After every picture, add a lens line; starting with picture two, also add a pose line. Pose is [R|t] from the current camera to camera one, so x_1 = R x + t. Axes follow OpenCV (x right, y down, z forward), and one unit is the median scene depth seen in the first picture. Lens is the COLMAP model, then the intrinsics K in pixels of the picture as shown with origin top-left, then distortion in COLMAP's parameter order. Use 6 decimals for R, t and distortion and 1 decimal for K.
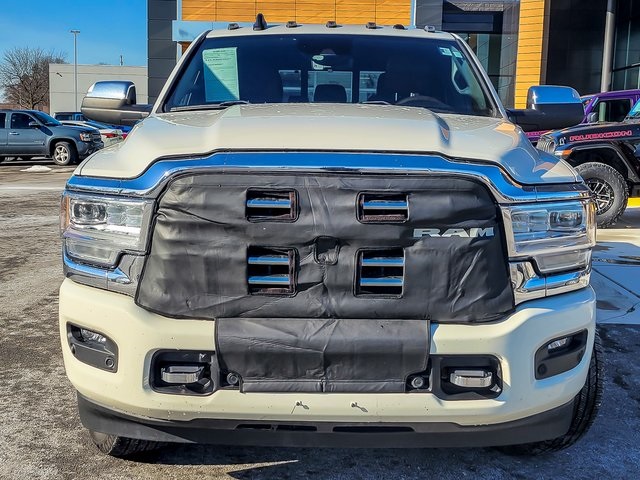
lens RADIAL K [[825.5, 0, 320.0], [0, 825.5, 240.0], [0, 0, 1]] dist [0.116681, -0.025159]
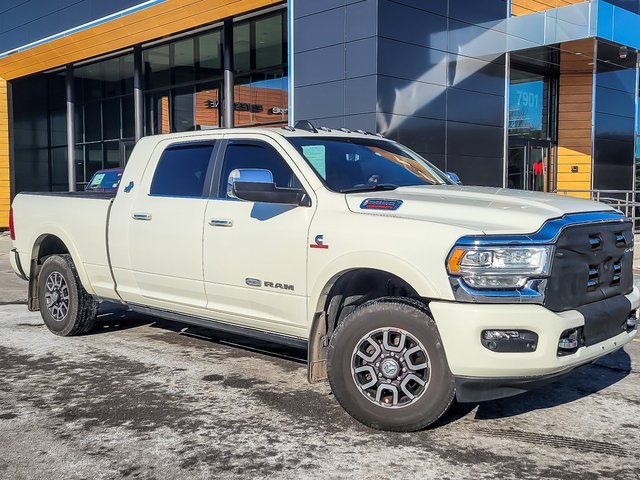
lens RADIAL K [[675.8, 0, 320.0], [0, 675.8, 240.0], [0, 0, 1]] dist [0.048781, -0.023759]
pose [[0.701675, -0.076424, 0.708386, -0.933438], [0.117725, 0.993001, -0.009481, -0.061988], [-0.702704, 0.090047, 0.705761, 0.205720]]
